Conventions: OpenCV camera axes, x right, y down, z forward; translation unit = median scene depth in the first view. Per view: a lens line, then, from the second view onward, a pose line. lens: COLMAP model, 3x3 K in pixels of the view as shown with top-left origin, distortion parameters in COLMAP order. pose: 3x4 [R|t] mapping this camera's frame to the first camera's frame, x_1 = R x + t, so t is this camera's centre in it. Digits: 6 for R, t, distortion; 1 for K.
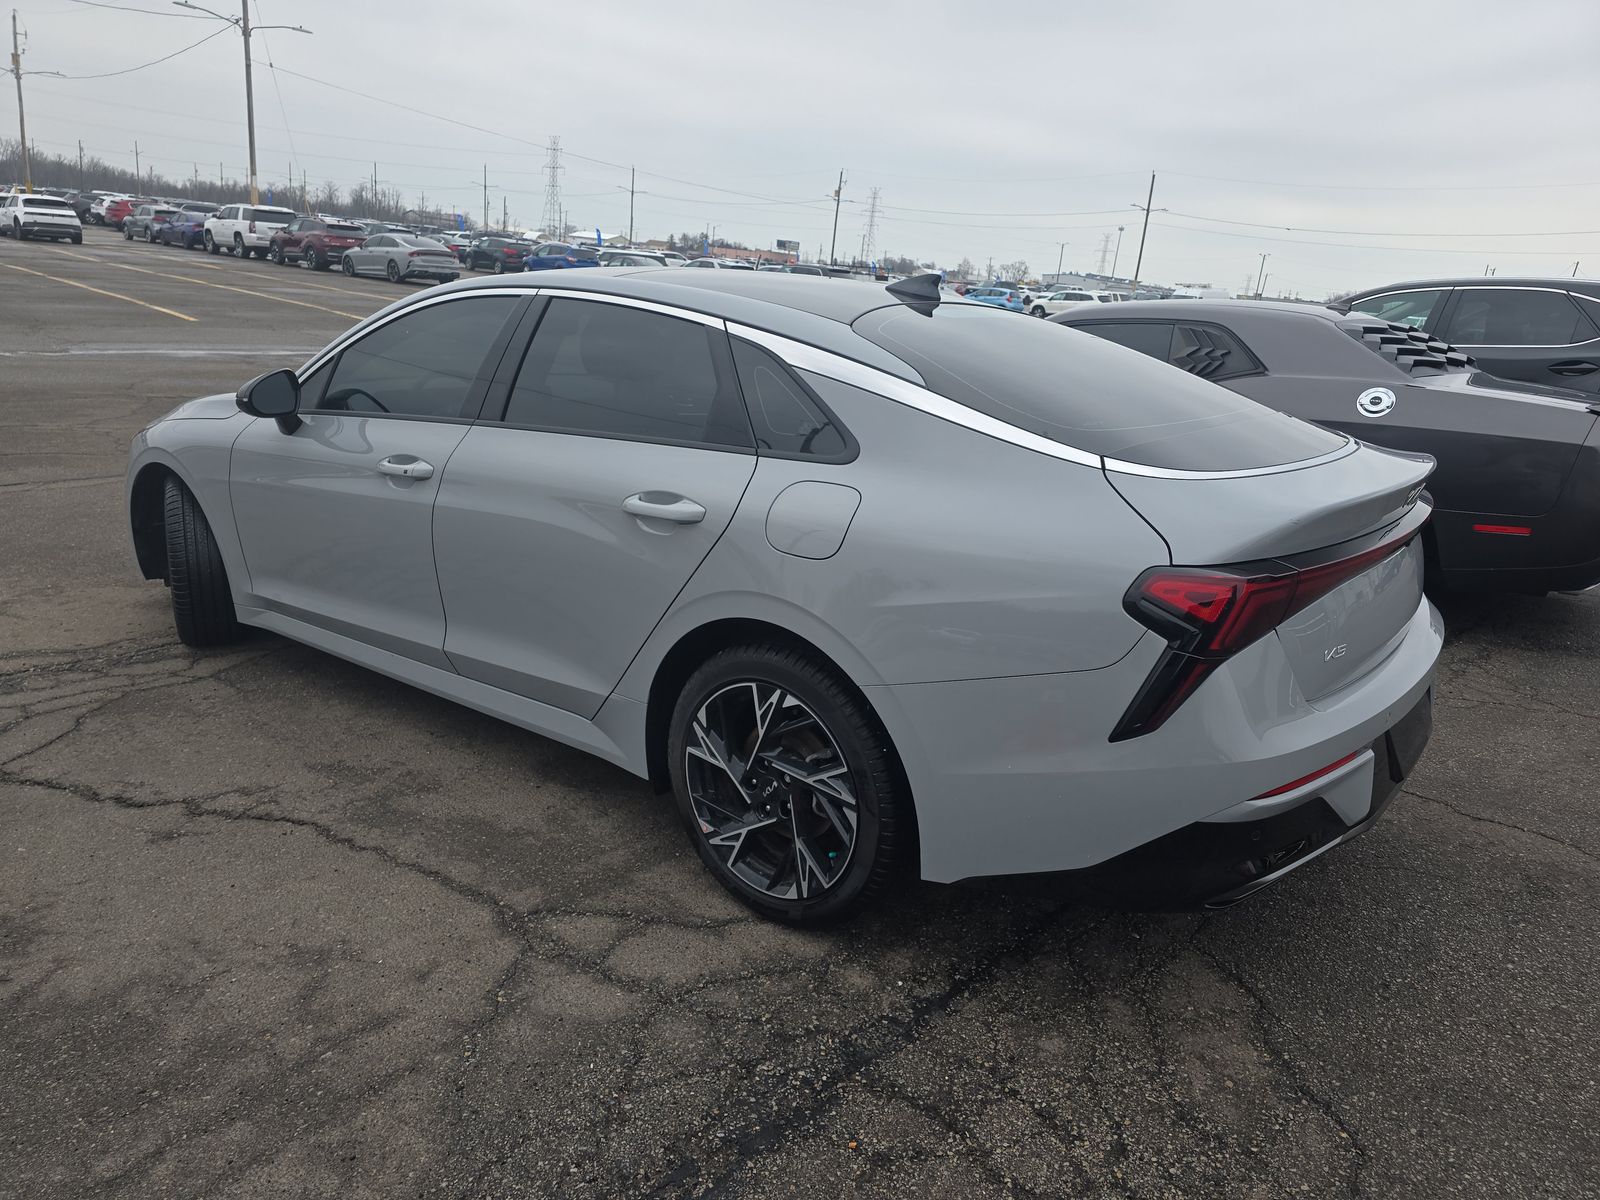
lens RADIAL K [[1076.8, 0, 805.9], [0, 1076.8, 607.0], [0, 0, 1]] dist [0.040602, -0.035408]
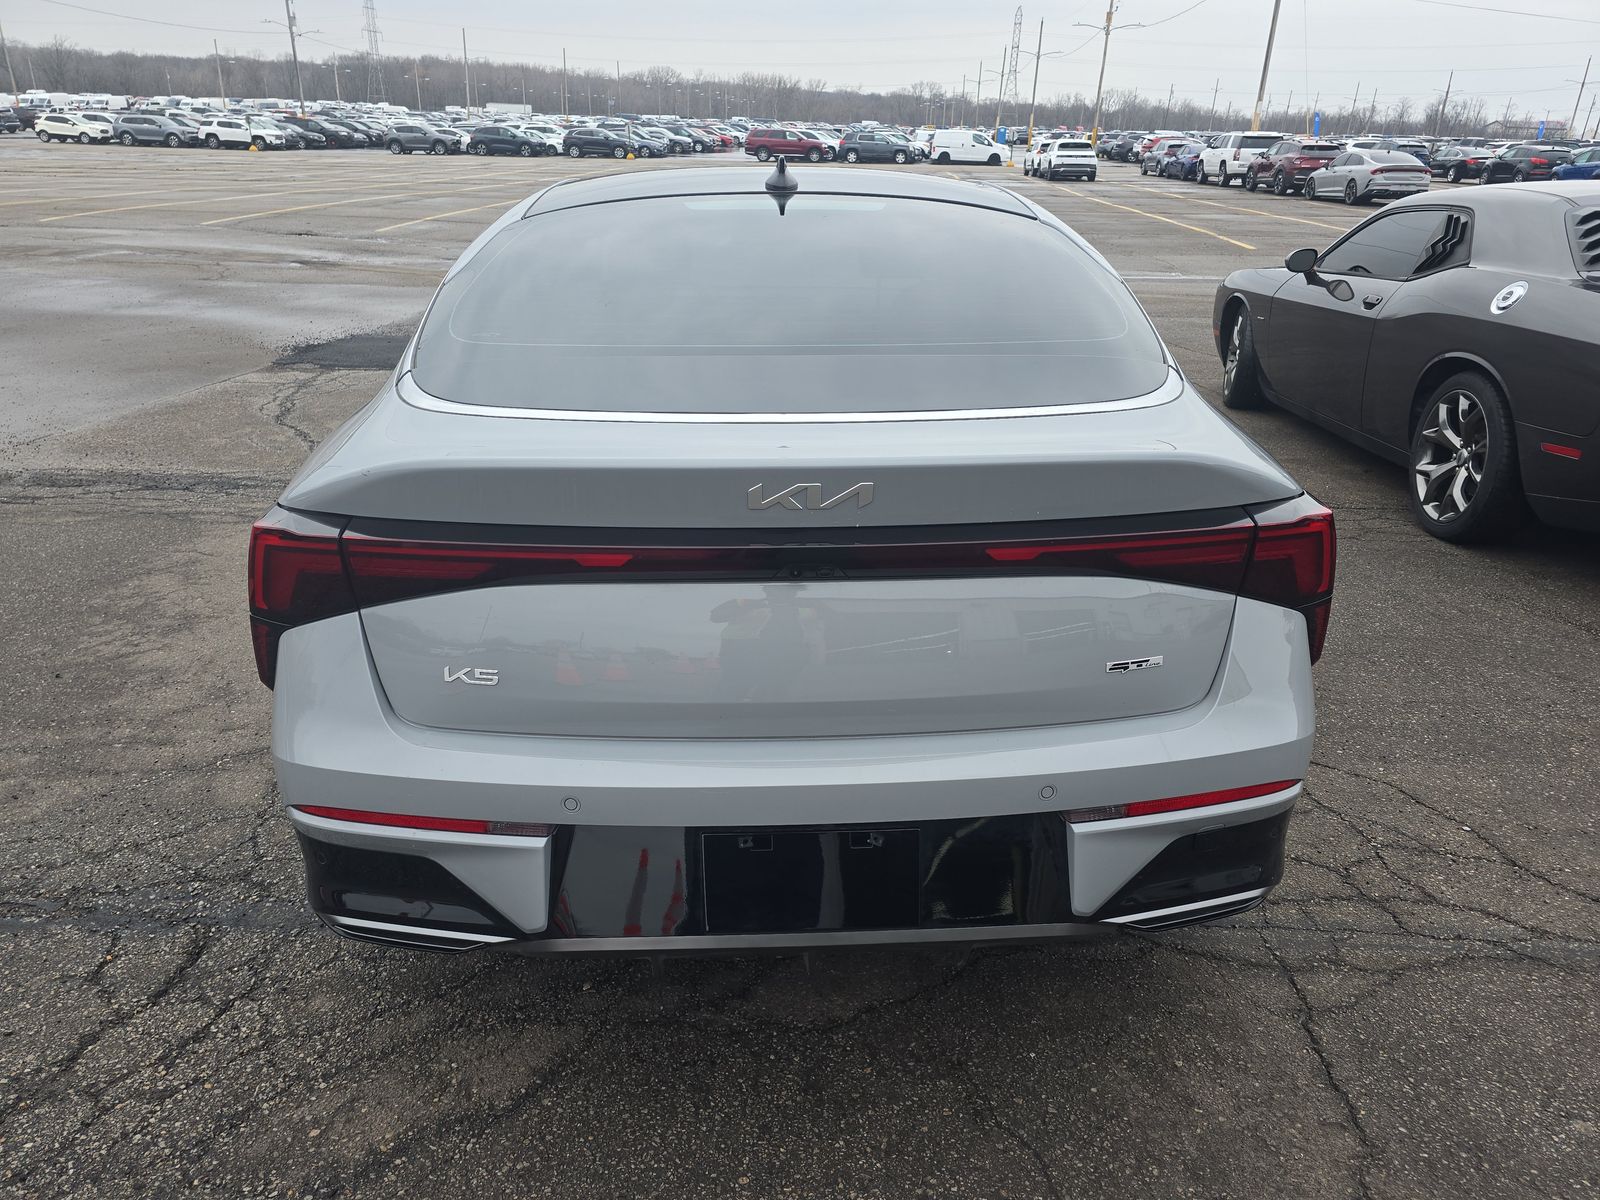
lens RADIAL K [[1099.3, 0, 827.8], [0, 1099.3, 599.9], [0, 0, 1]] dist [0.028606, -0.027869]
pose [[0.643309, 0.226521, -0.731329, 0.100190], [-0.191354, 0.972483, 0.132892, -0.012223], [0.741308, 0.054452, 0.668953, 0.060620]]
